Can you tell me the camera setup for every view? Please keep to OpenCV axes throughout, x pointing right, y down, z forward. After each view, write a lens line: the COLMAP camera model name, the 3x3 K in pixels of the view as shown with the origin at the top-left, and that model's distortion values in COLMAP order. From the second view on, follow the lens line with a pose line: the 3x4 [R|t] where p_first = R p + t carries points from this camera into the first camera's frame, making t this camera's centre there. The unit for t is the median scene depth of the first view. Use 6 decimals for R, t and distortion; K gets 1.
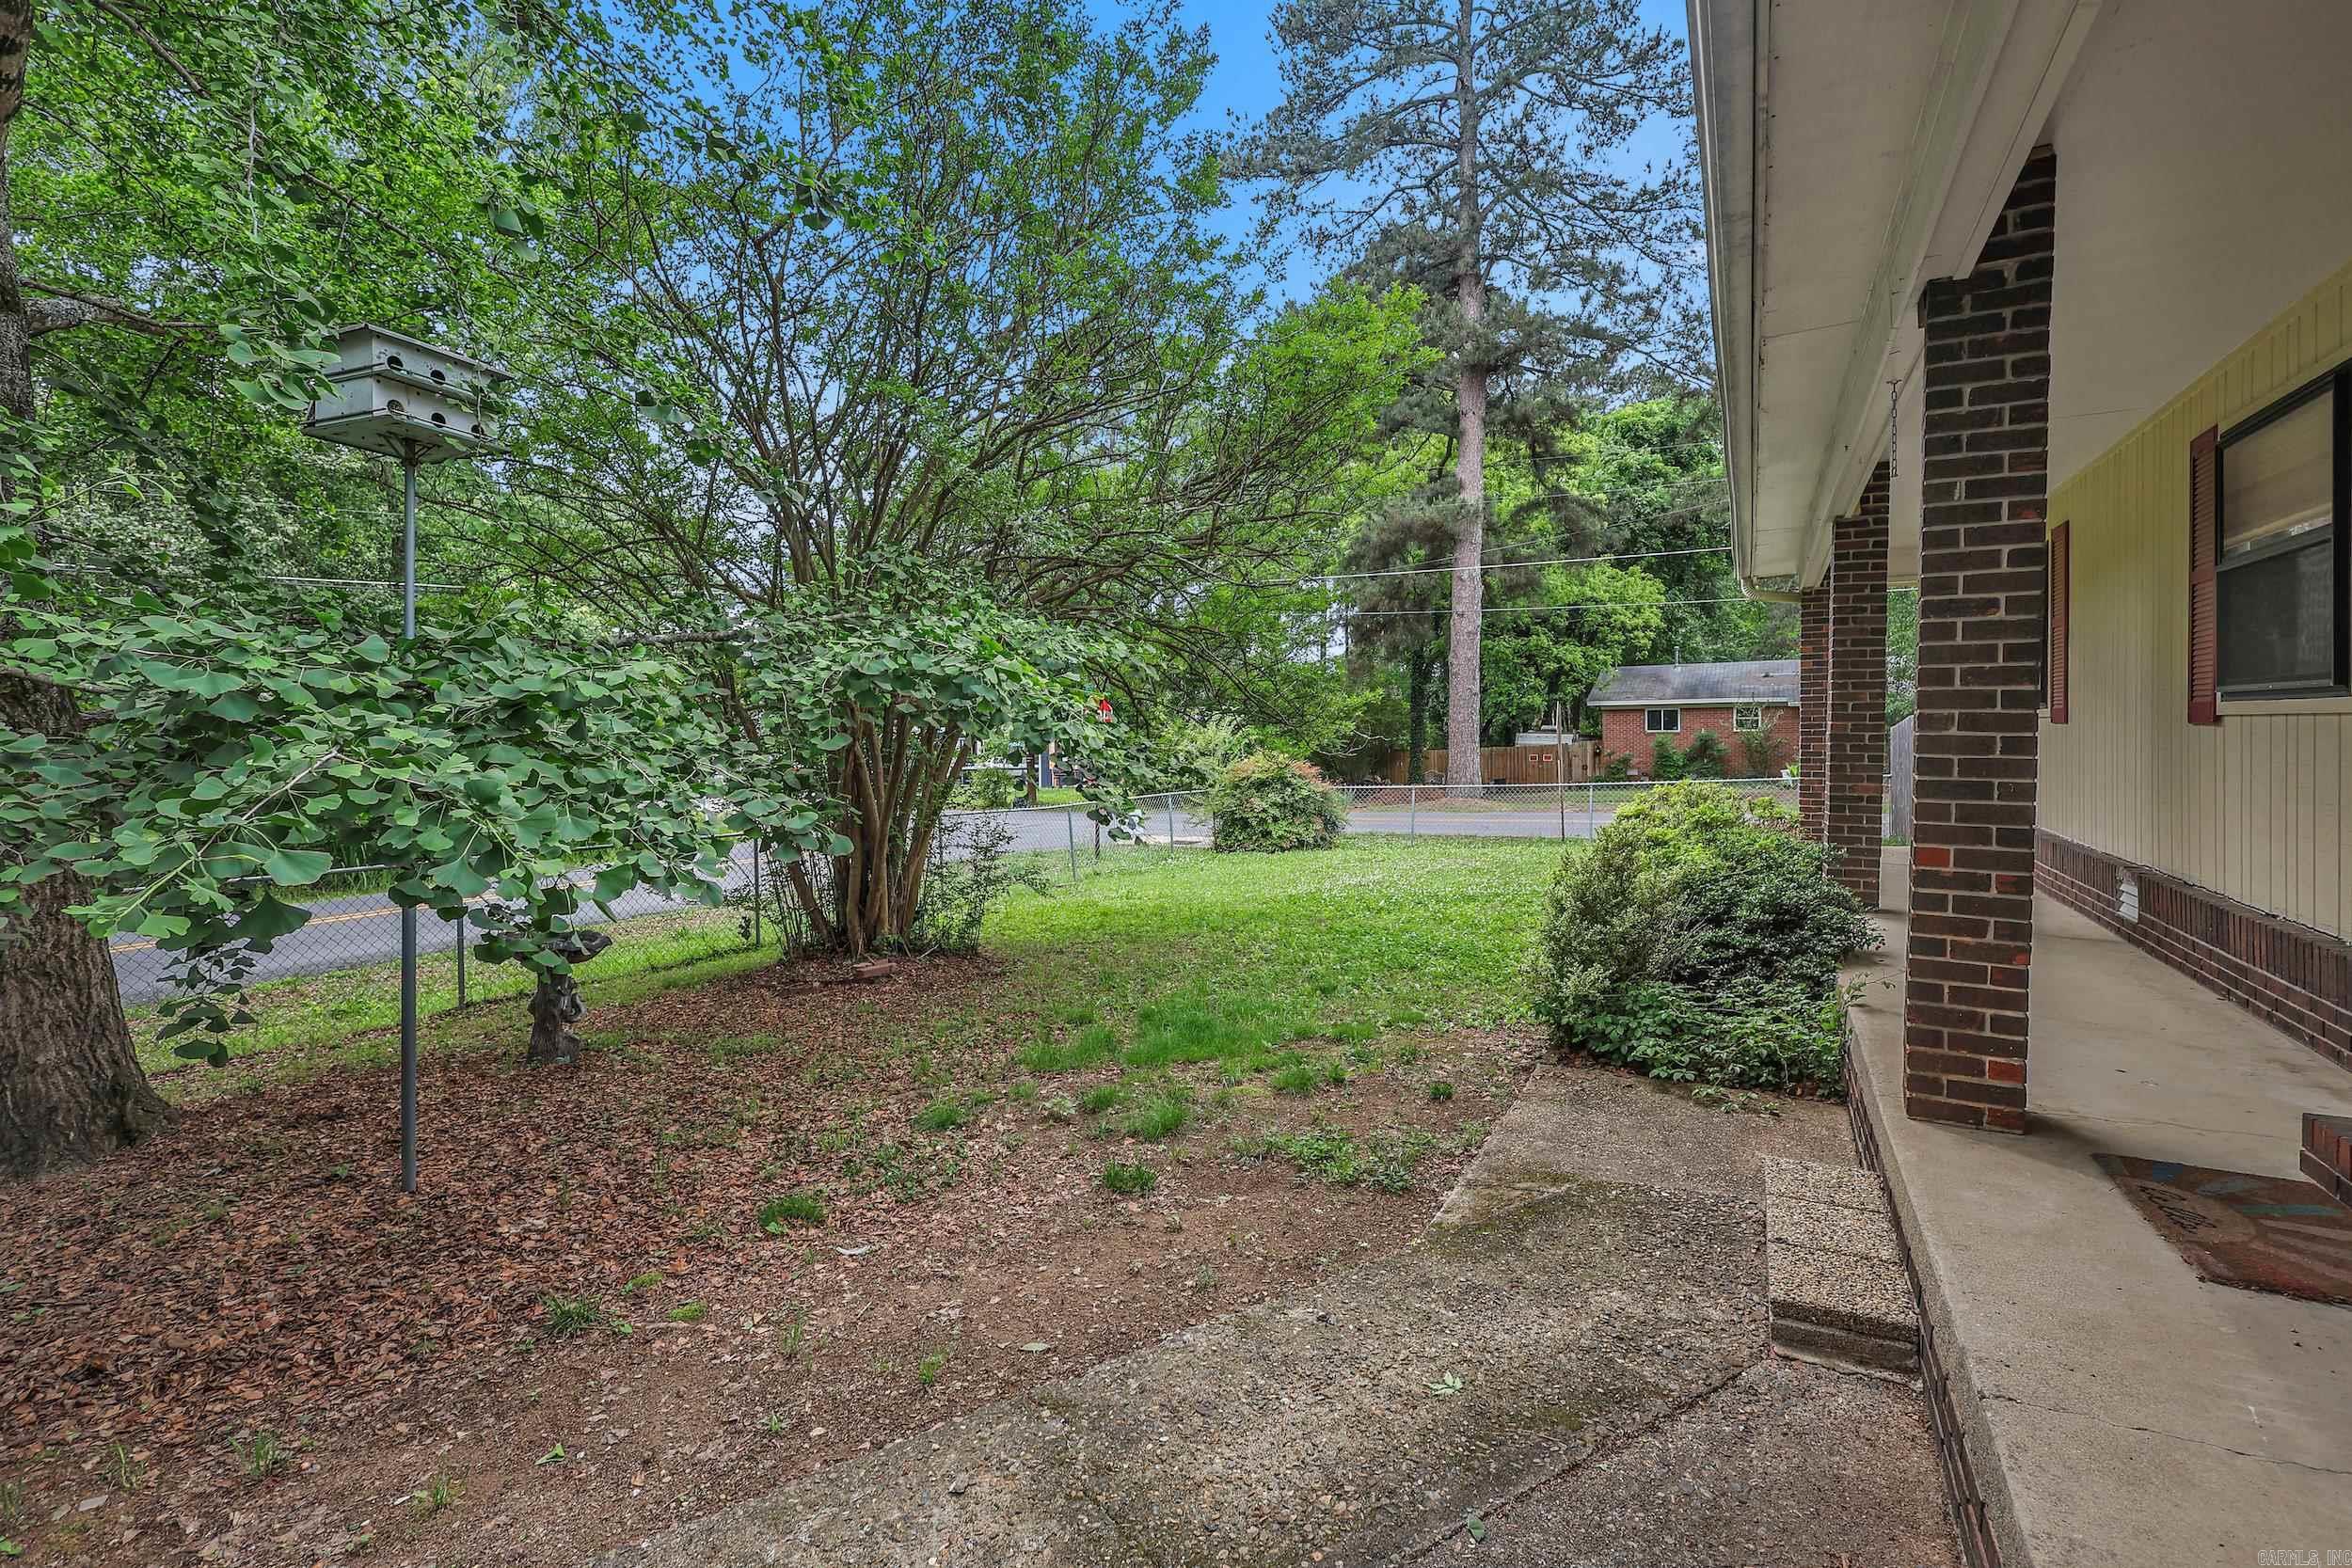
lens RADIAL K [[1101.0, 0, 1166.7], [0, 1101.0, 750.5], [0, 0, 1]] dist [-0.002226, -0.000513]
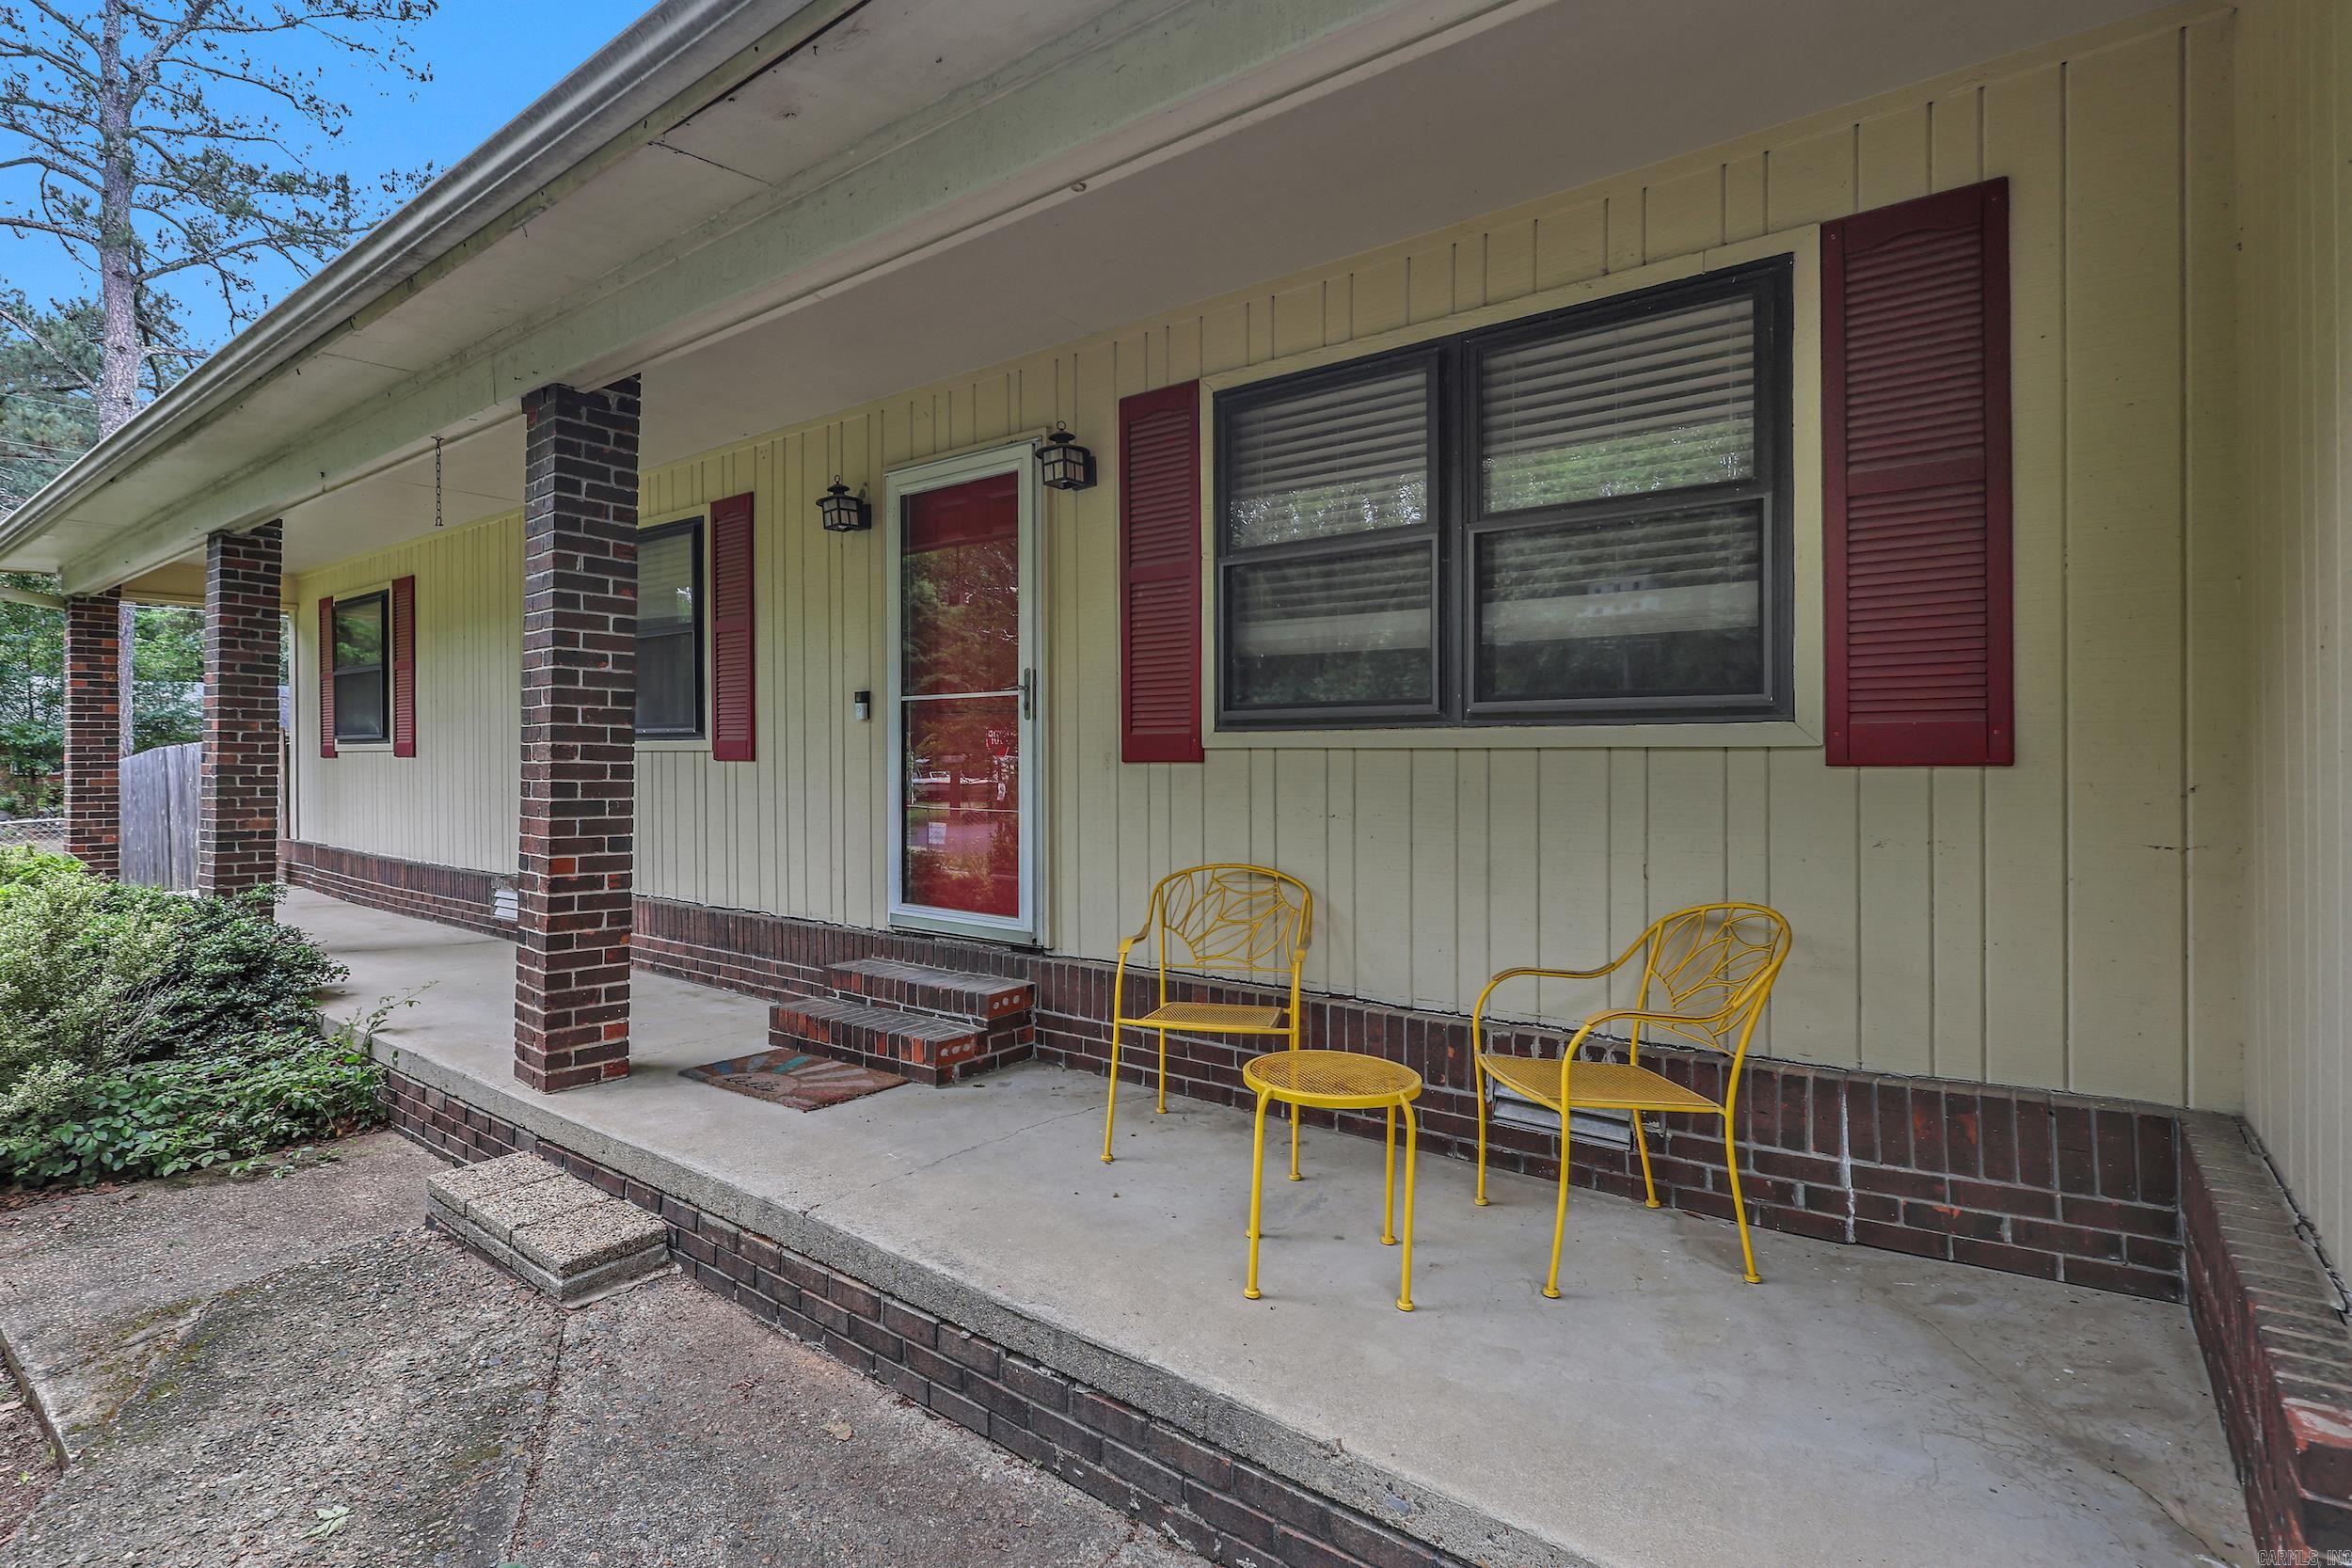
lens RADIAL K [[1101.0, 0, 1166.7], [0, 1101.0, 750.5], [0, 0, 1]] dist [-0.002226, -0.000513]
pose [[0.170366, 0.016142, 0.985249, -0.371803], [0.015752, 0.999693, -0.019103, 0.005117], [-0.985255, 0.018775, 0.170060, 0.157116]]
